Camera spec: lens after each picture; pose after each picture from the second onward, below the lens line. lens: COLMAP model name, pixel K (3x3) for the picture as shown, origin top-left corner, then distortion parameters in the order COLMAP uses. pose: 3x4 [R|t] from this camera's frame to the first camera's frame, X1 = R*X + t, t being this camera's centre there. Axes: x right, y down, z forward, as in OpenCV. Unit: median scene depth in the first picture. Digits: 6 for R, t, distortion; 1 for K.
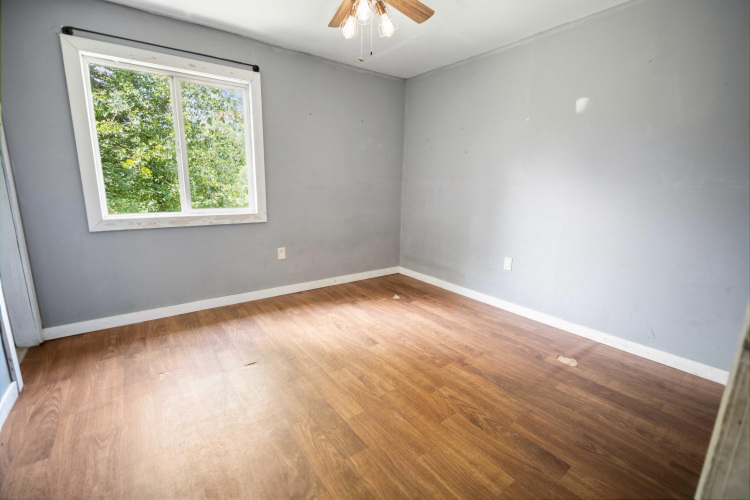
lens RADIAL K [[324.5, 0, 377.8], [0, 324.5, 250.3], [0, 0, 1]] dist [-0.010850, -0.001315]
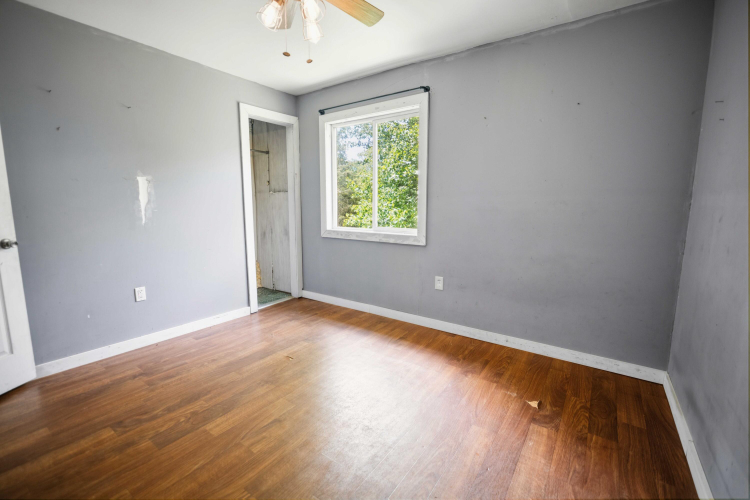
lens RADIAL K [[324.5, 0, 372.4], [0, 324.5, 250.1], [0, 0, 1]] dist [-0.010850, -0.001315]
pose [[0.308476, 0.114898, -0.944268, 0.525640], [-0.193950, 0.979422, 0.055815, -0.102614], [0.931250, 0.165923, 0.324413, 0.581918]]
